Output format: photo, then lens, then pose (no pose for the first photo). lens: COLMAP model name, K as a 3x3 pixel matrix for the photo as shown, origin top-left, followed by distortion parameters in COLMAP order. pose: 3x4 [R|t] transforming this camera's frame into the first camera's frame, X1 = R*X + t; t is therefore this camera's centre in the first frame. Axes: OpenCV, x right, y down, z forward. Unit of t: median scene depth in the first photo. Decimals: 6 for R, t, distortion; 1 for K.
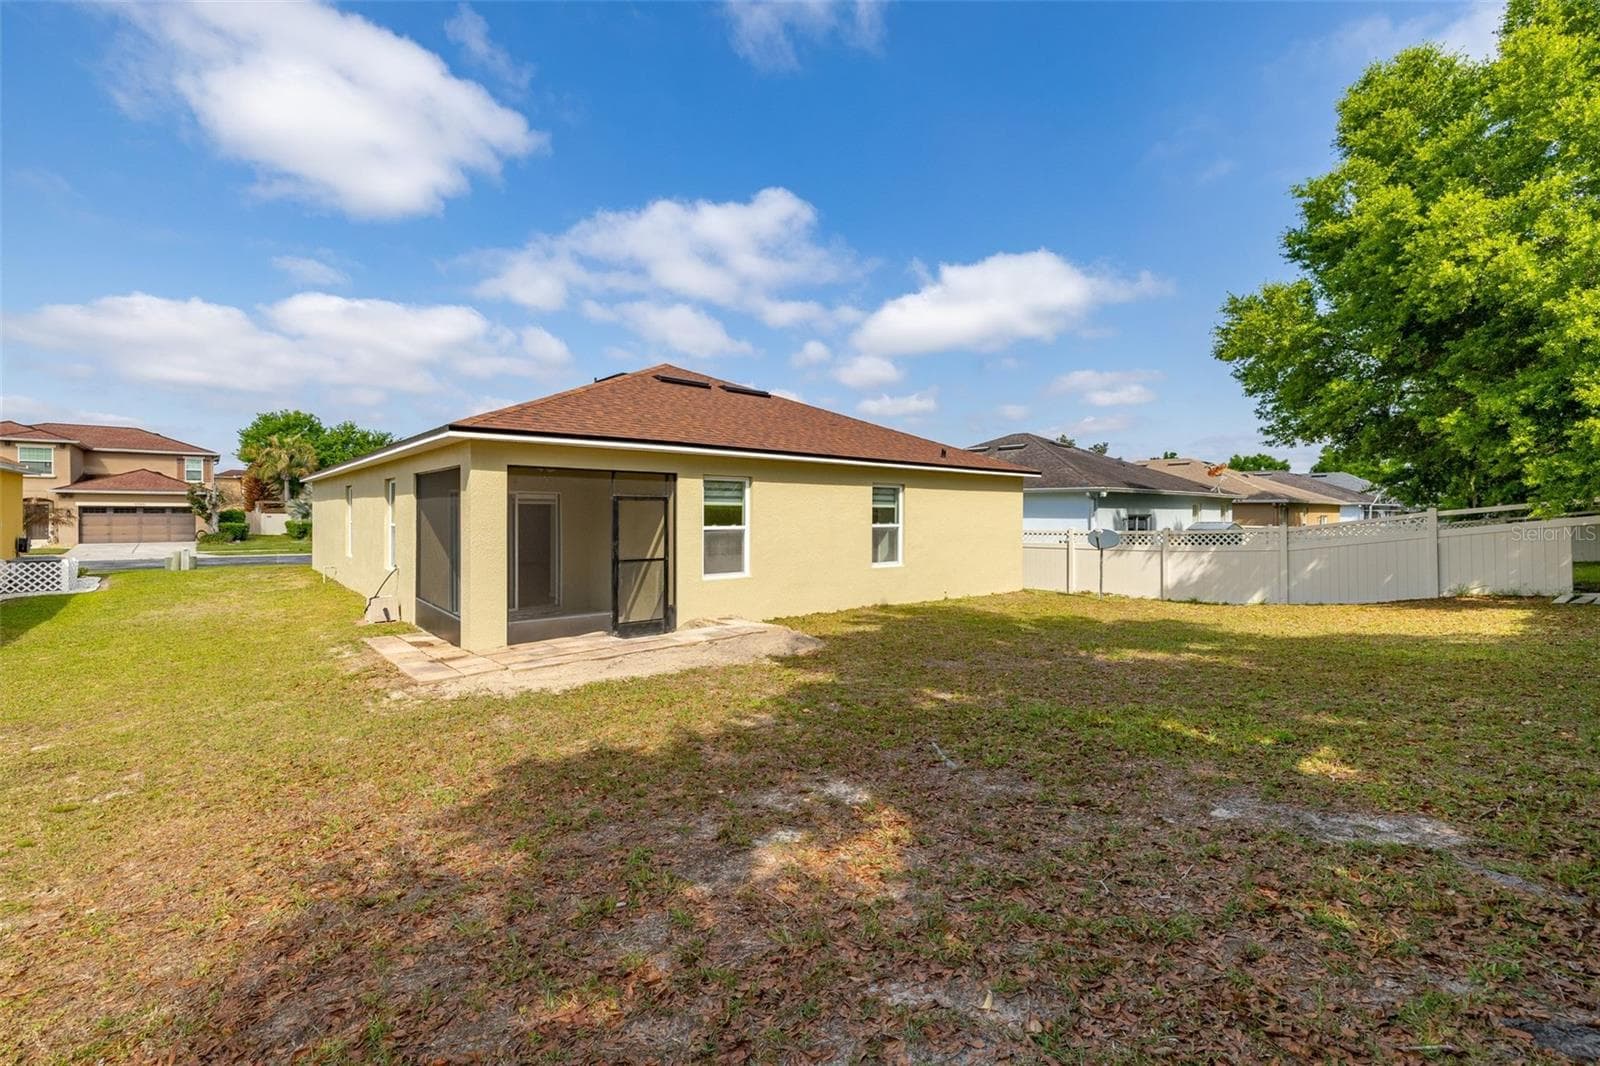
lens RADIAL K [[687.3, 0, 797.2], [0, 687.3, 520.5], [0, 0, 1]] dist [0.000681, 0.000261]
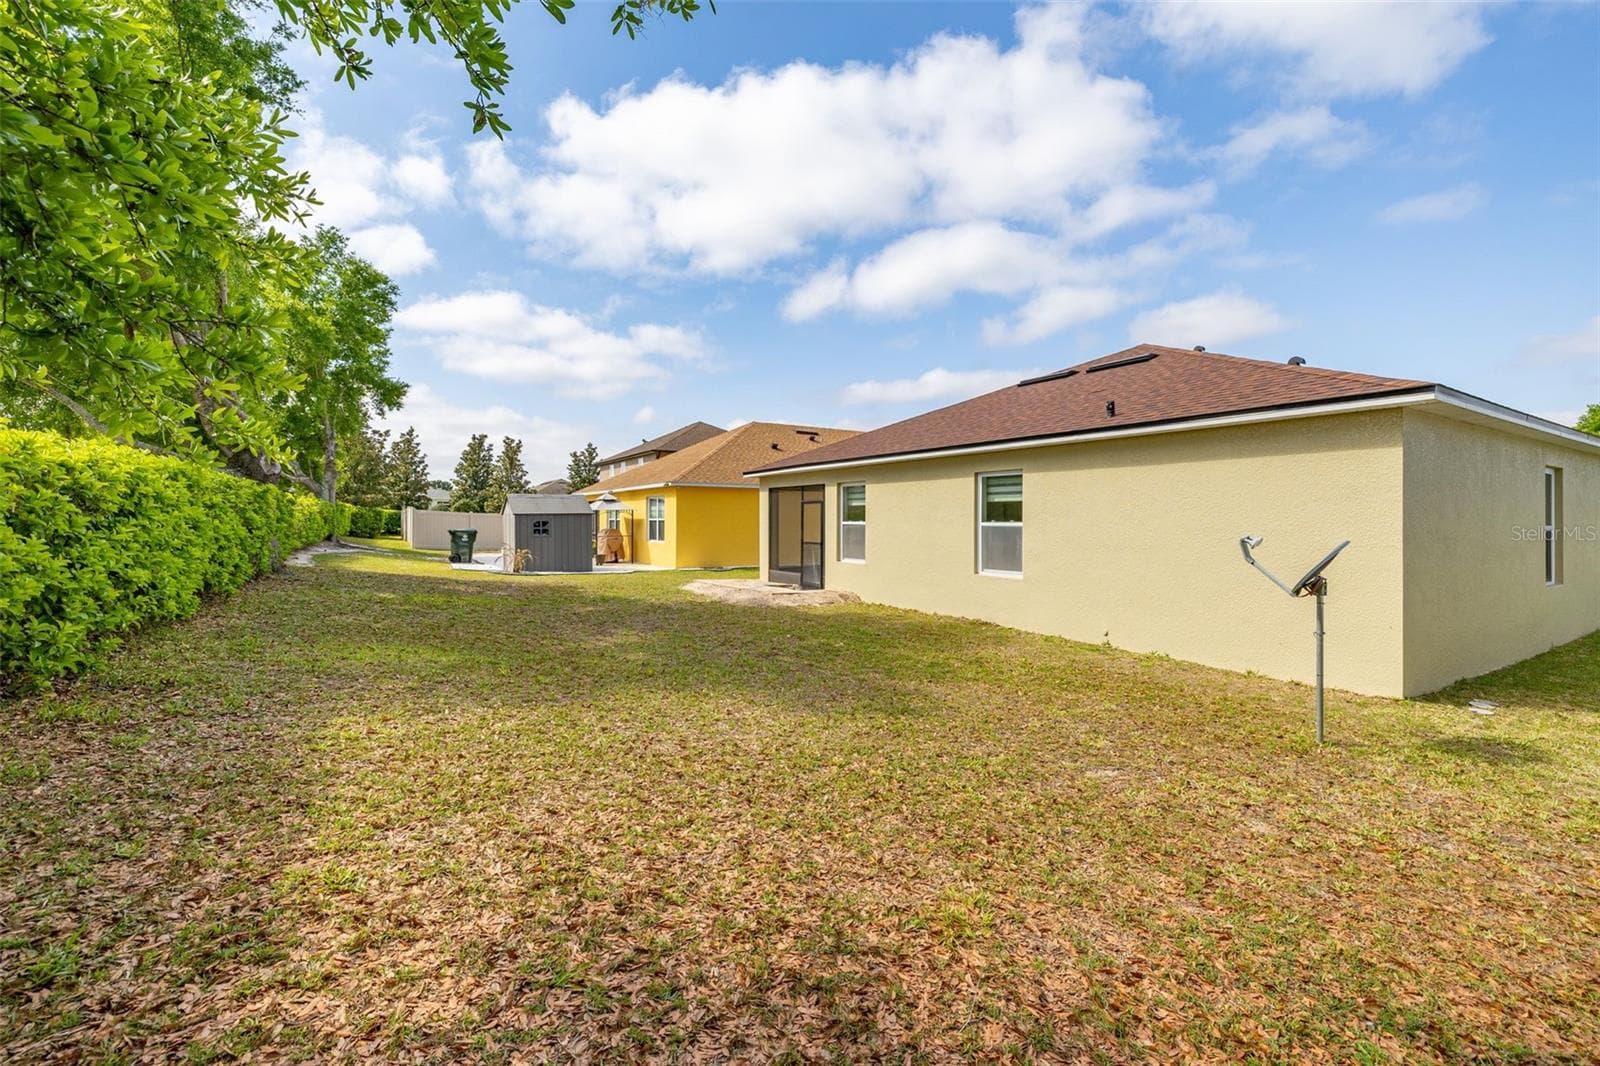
lens RADIAL K [[687.3, 0, 797.2], [0, 687.3, 520.5], [0, 0, 1]] dist [0.000681, 0.000261]
pose [[-0.165670, 0.011112, -0.986119, 1.123509], [0.004905, 0.999933, 0.010443, -0.007515], [0.986169, -0.003107, -0.165714, 1.068814]]
